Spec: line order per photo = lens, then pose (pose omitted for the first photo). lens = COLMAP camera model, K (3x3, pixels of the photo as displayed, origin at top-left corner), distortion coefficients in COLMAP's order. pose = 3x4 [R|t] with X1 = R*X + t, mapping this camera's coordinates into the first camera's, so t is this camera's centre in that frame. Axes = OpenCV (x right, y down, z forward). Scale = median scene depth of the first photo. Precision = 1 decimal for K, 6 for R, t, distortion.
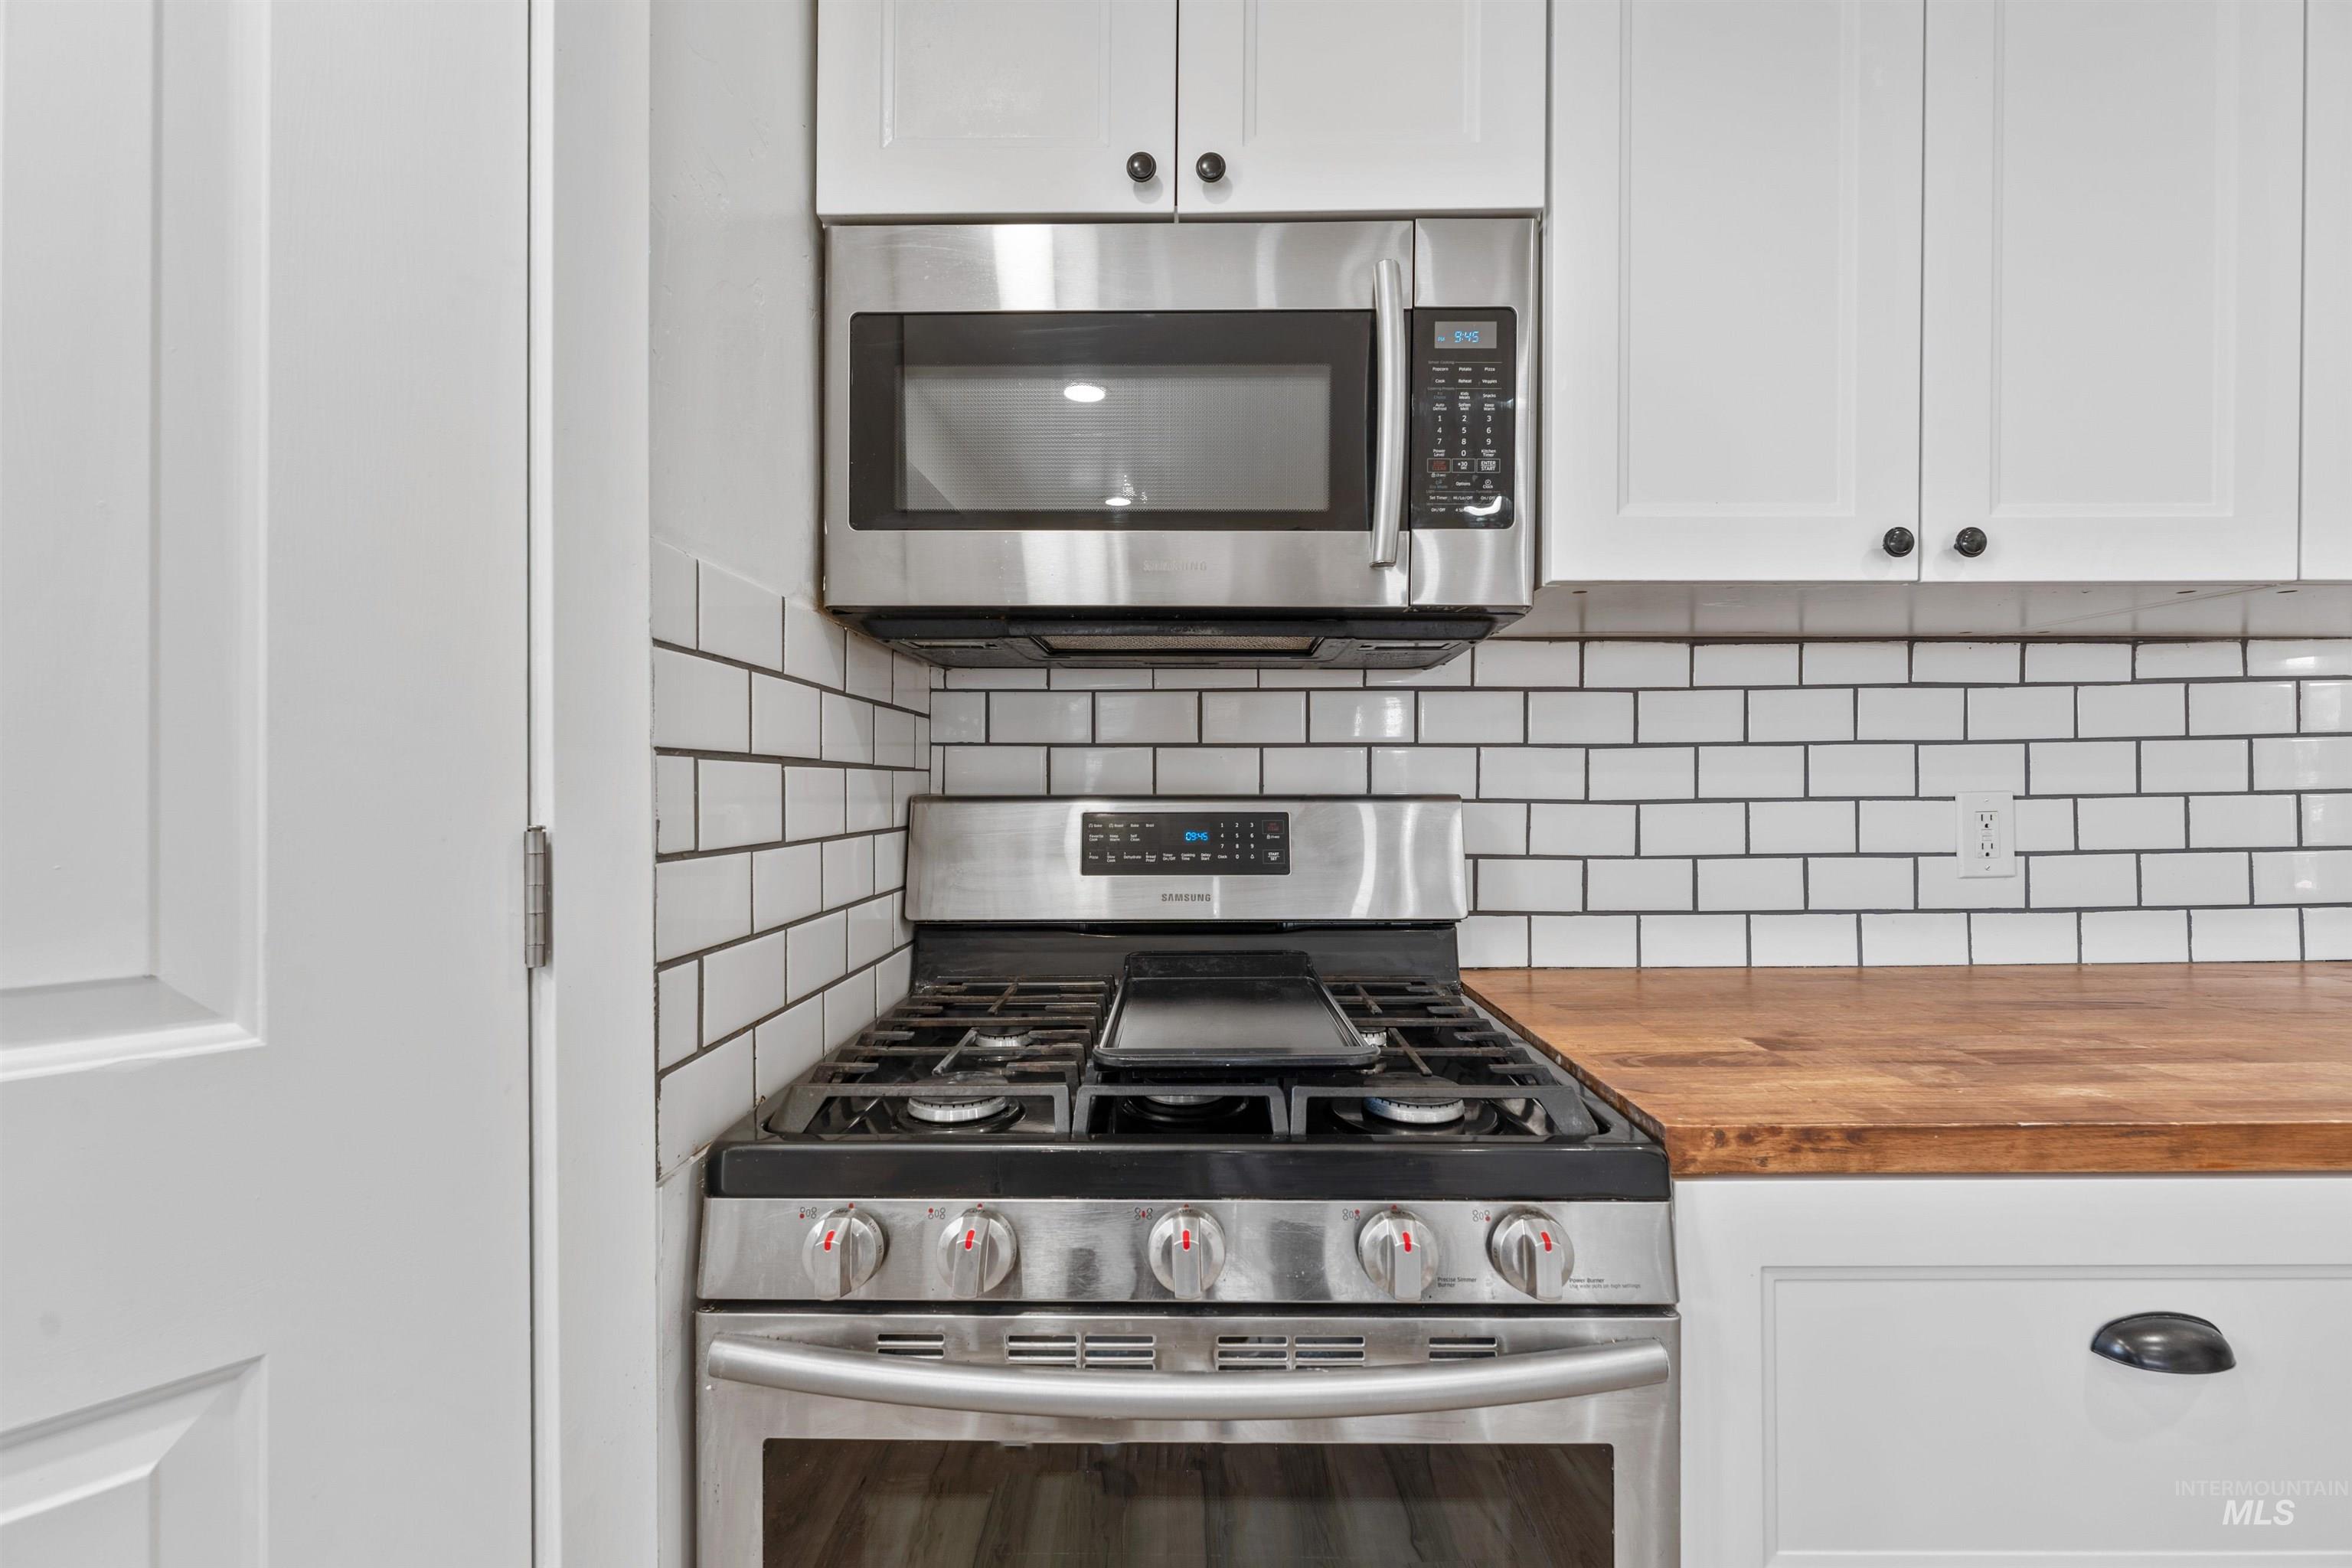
lens RADIAL K [[944.4, 0, 1180.5], [0, 944.4, 791.3], [0, 0, 1]] dist [-0.001675, -0.000090]
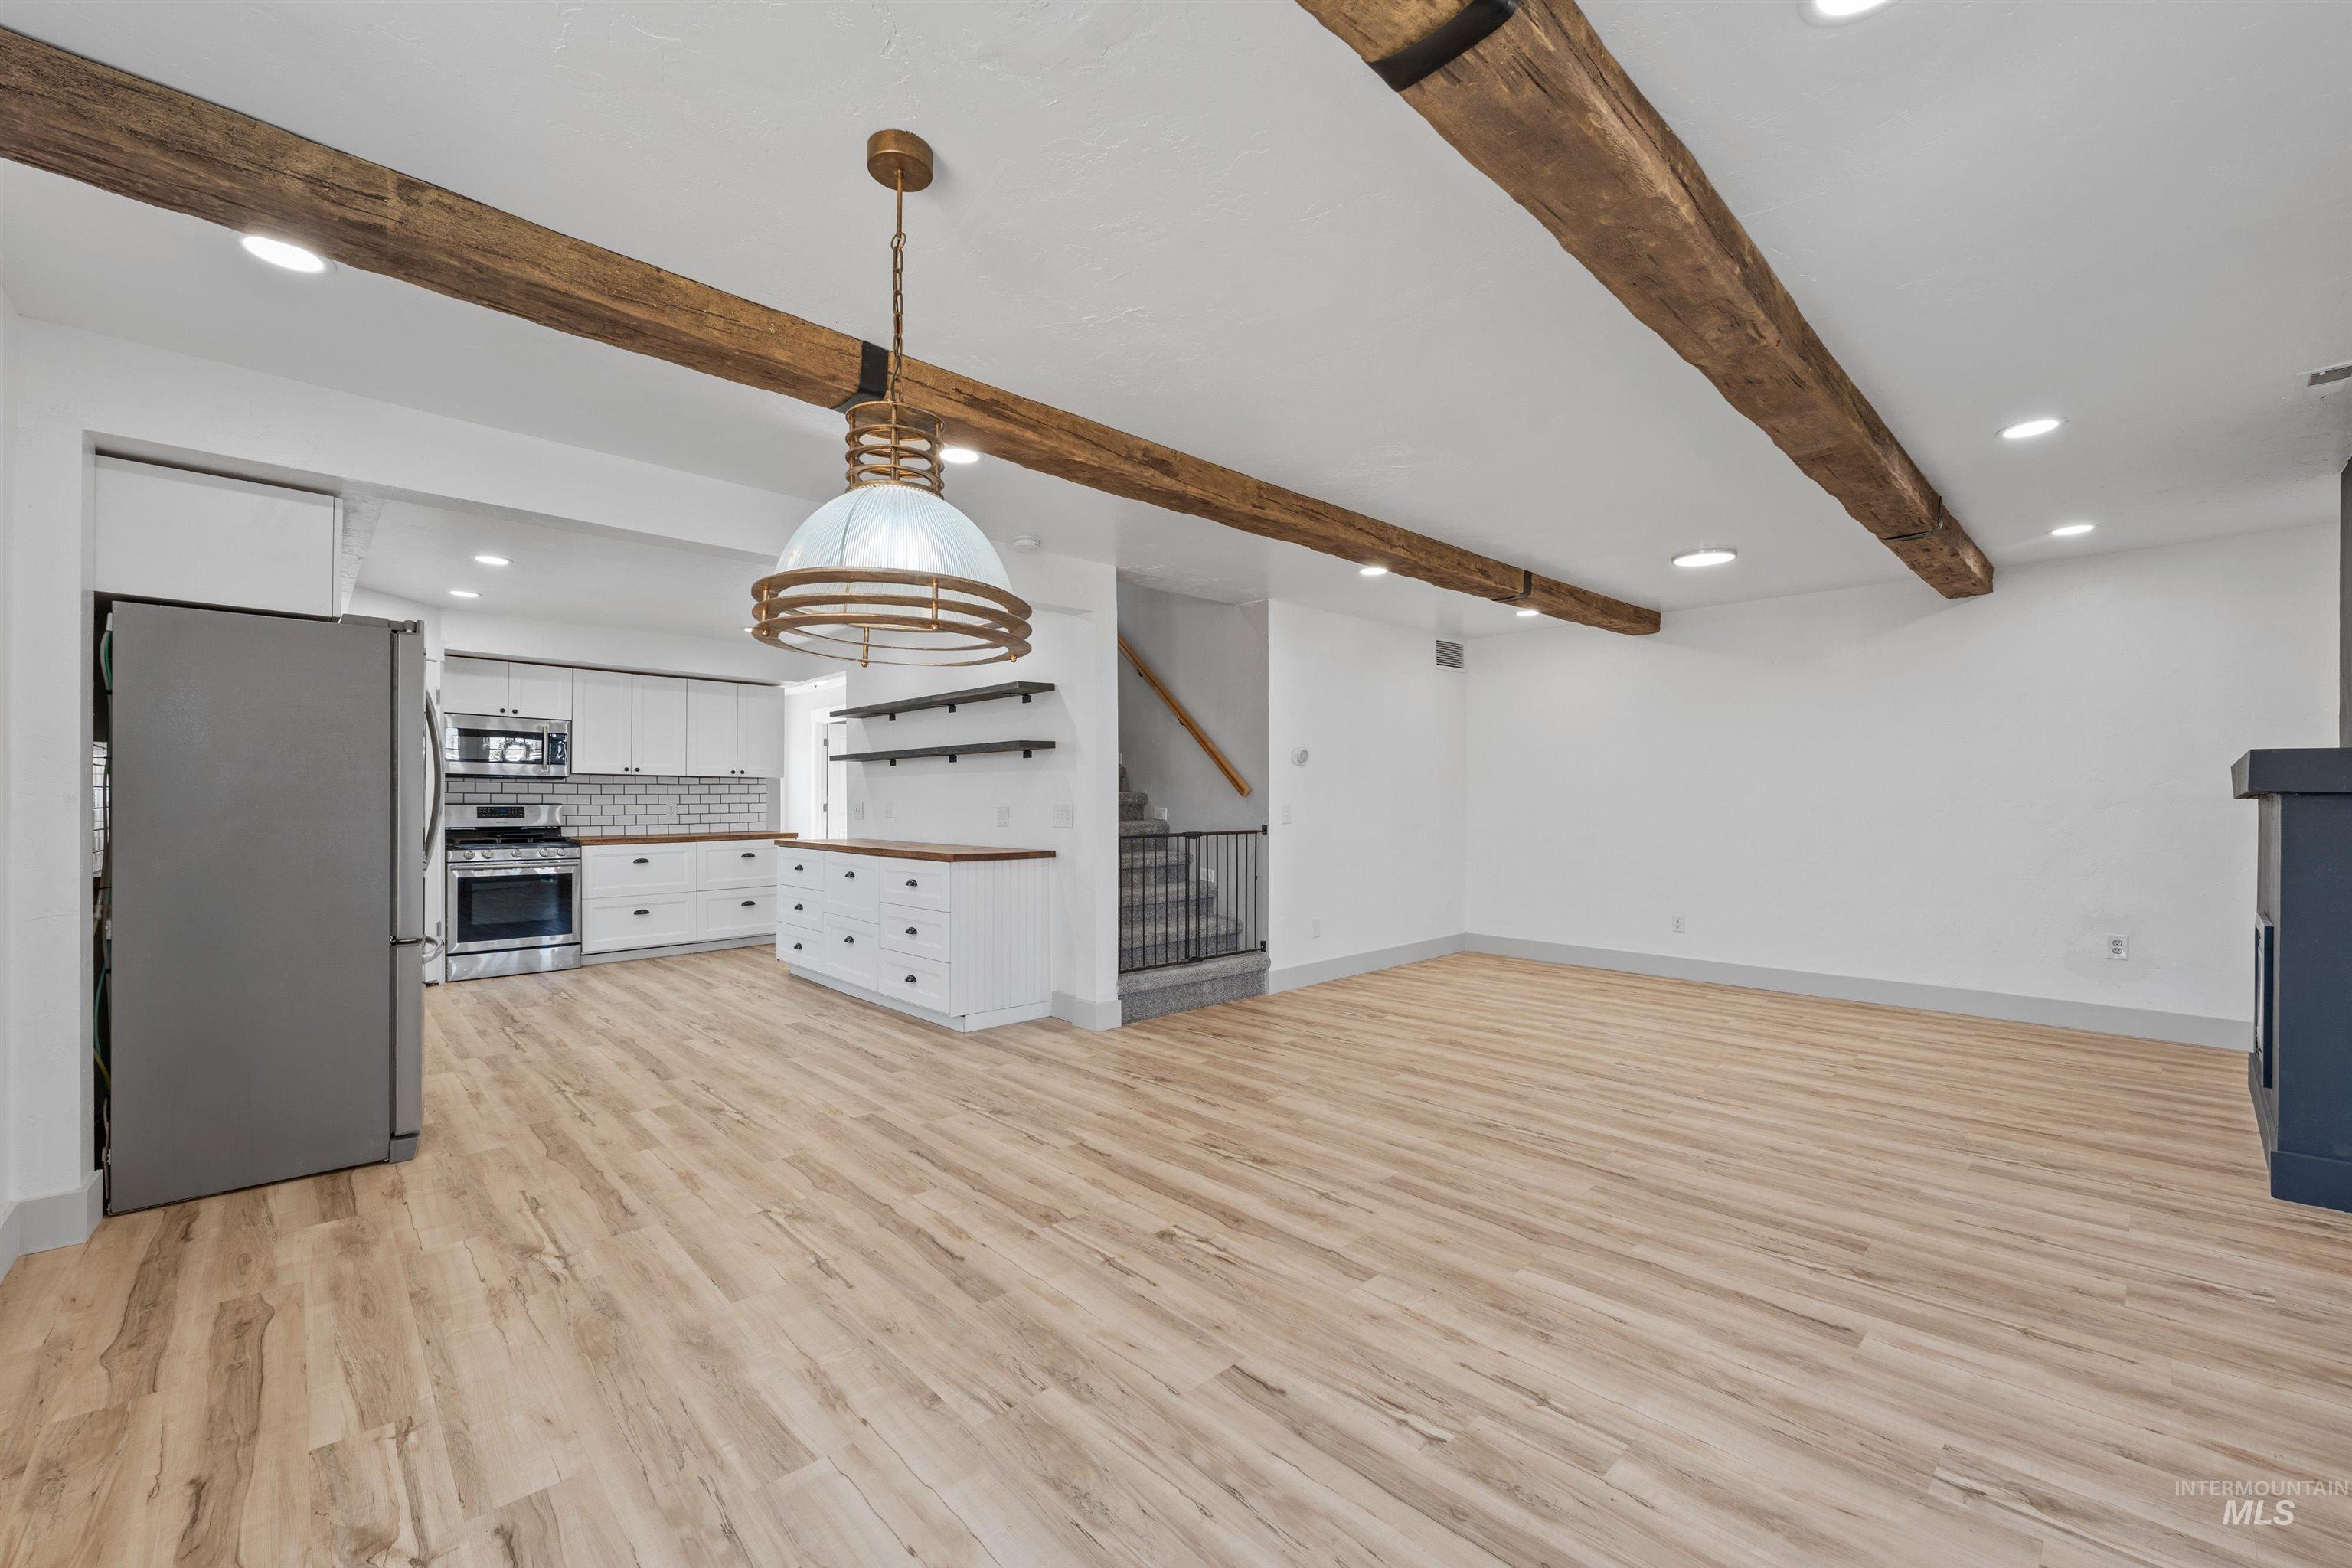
lens RADIAL K [[944.4, 0, 1194.7], [0, 944.4, 801.9], [0, 0, 1]] dist [-0.001675, -0.000090]
pose [[0.695385, 0.005439, 0.718617, -1.072387], [-0.002712, 0.999984, -0.004945, 0.011647], [-0.718632, 0.001490, 0.695389, -5.392351]]
